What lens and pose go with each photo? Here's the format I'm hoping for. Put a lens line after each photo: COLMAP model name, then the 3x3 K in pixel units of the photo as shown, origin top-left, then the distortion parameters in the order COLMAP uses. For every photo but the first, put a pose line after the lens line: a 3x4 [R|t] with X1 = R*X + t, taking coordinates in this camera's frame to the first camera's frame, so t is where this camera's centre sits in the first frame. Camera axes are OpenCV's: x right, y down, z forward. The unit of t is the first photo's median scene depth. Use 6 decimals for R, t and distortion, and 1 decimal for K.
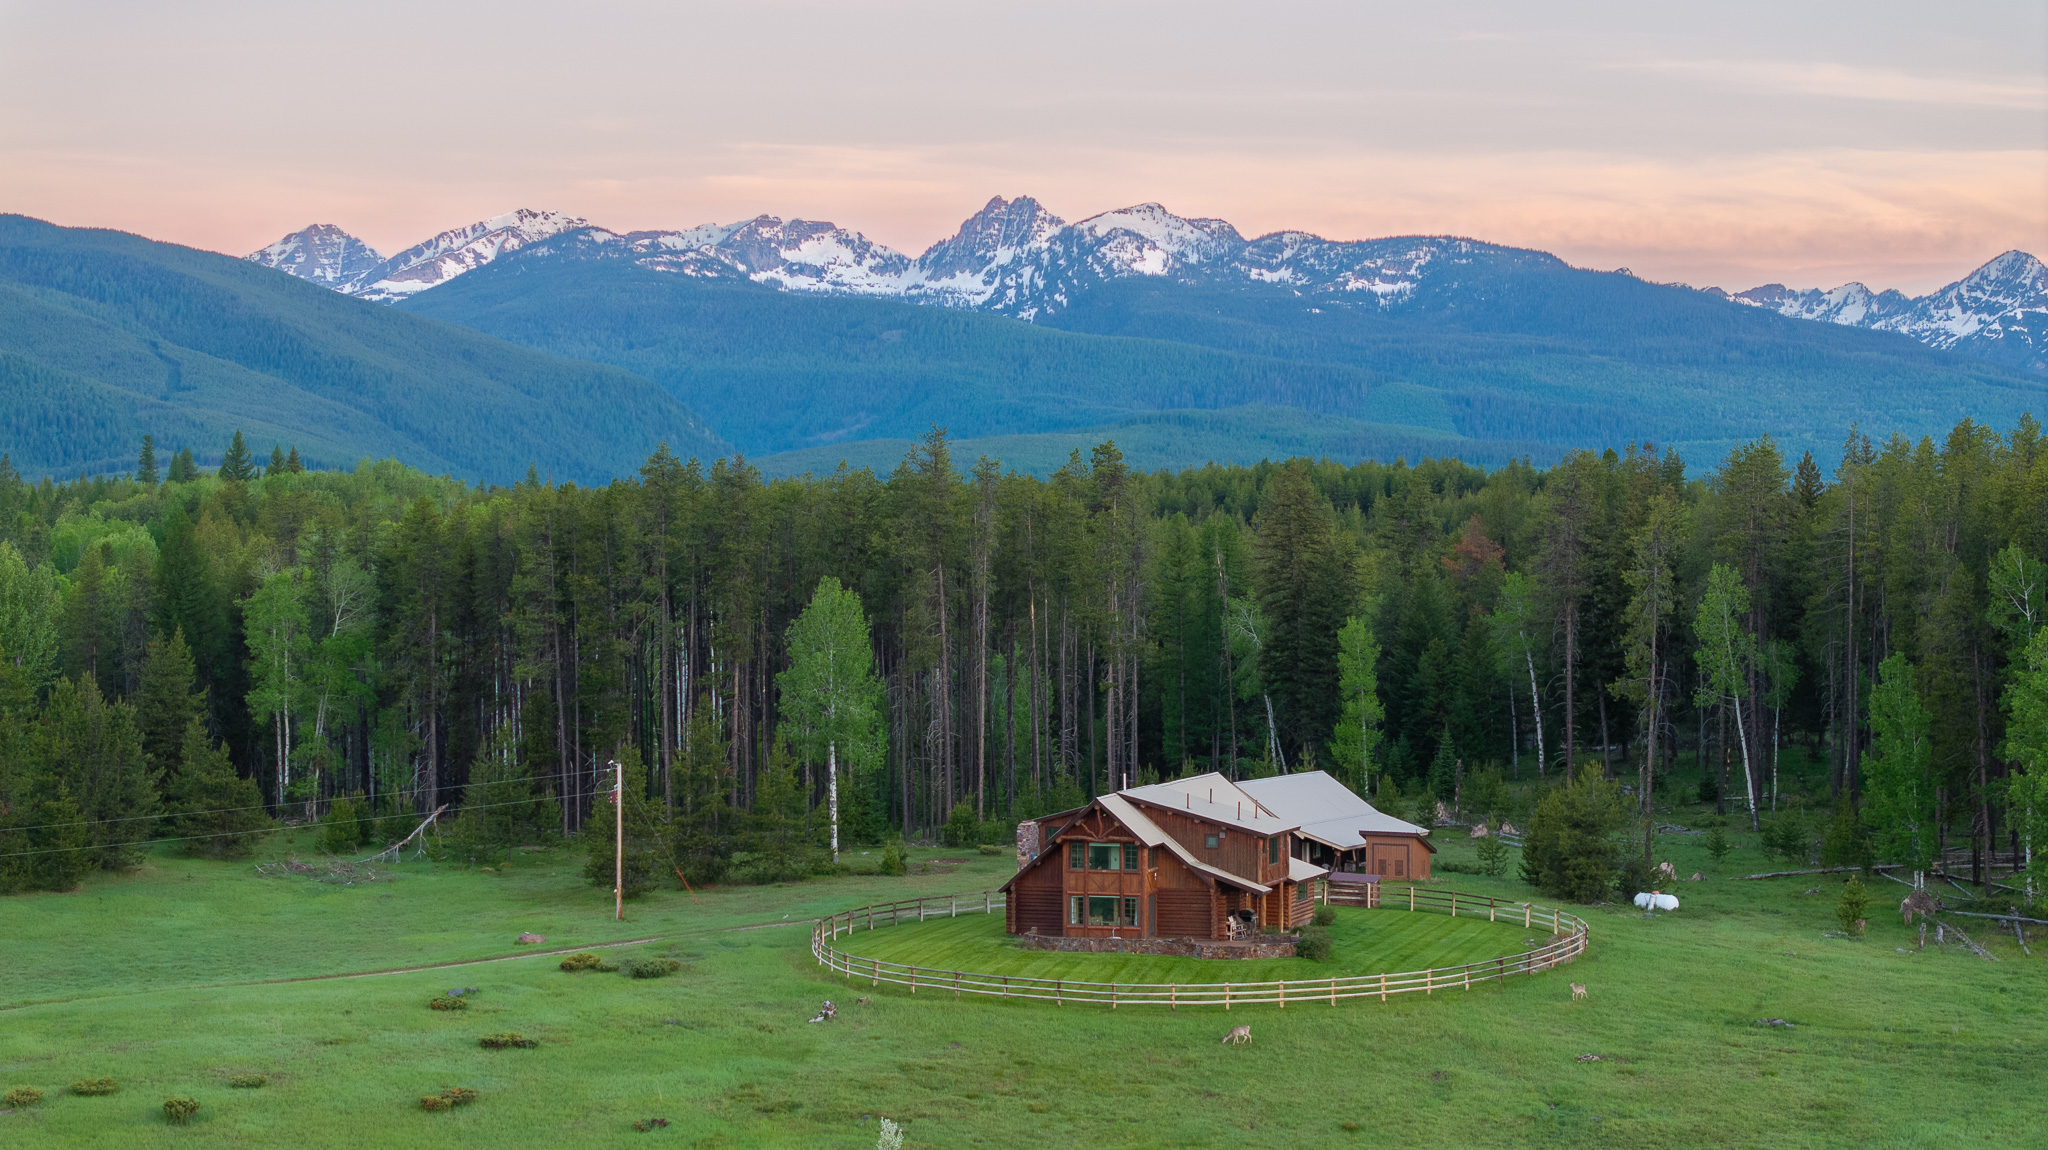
lens RADIAL K [[4159.5, 0, 1041.3], [0, 4159.5, 583.3], [0, 0, 1]] dist [-0.055133, 0.000000]
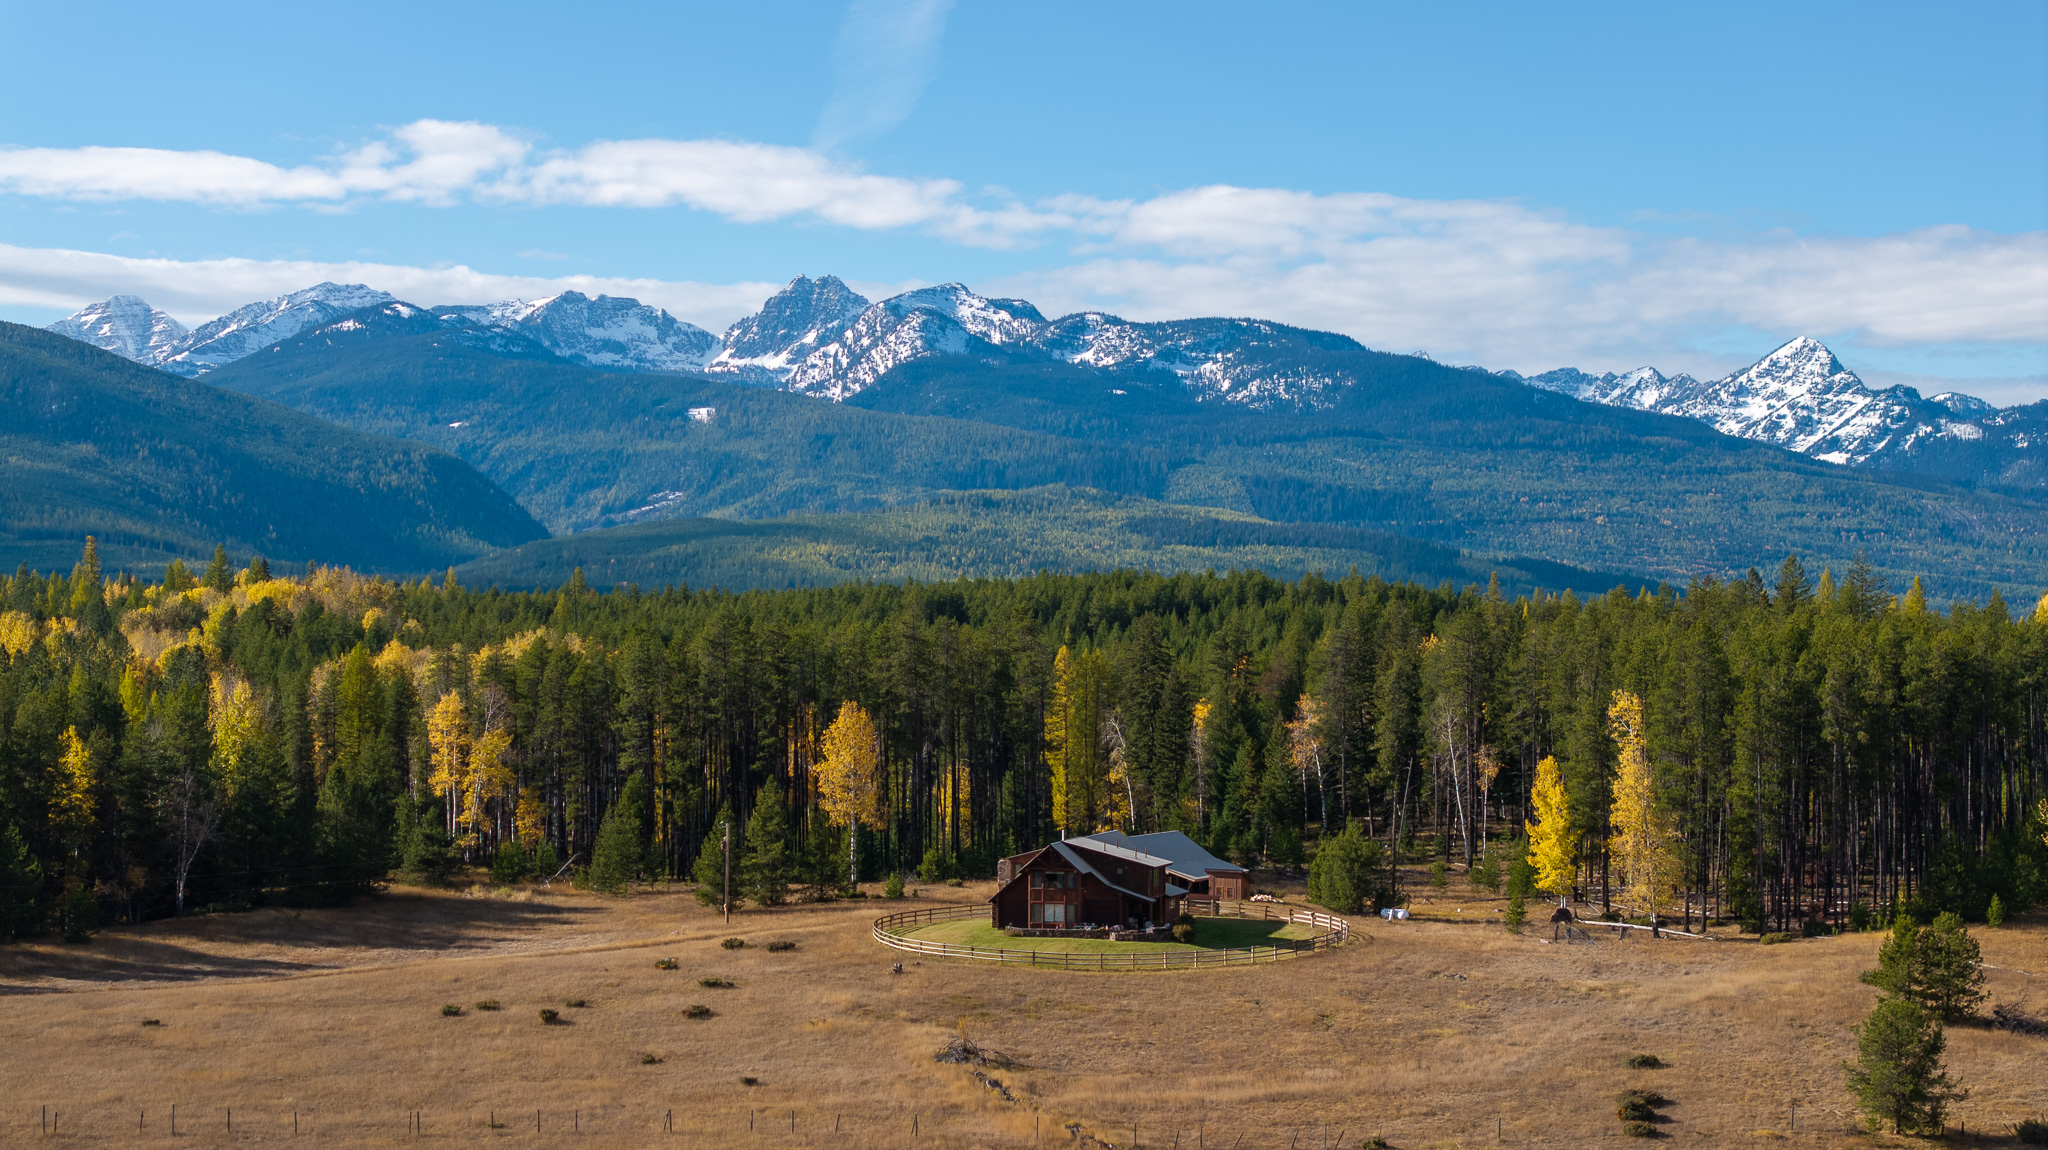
lens RADIAL K [[4159.5, 0, 1020.1], [0, 4159.5, 576.1], [0, 0, 1]] dist [-0.055133, 0.000000]
pose [[0.999043, 0.006502, 0.043261, -0.021781], [-0.005639, 0.999783, -0.020044, -0.006628], [-0.043382, 0.019781, 0.998863, -0.199017]]
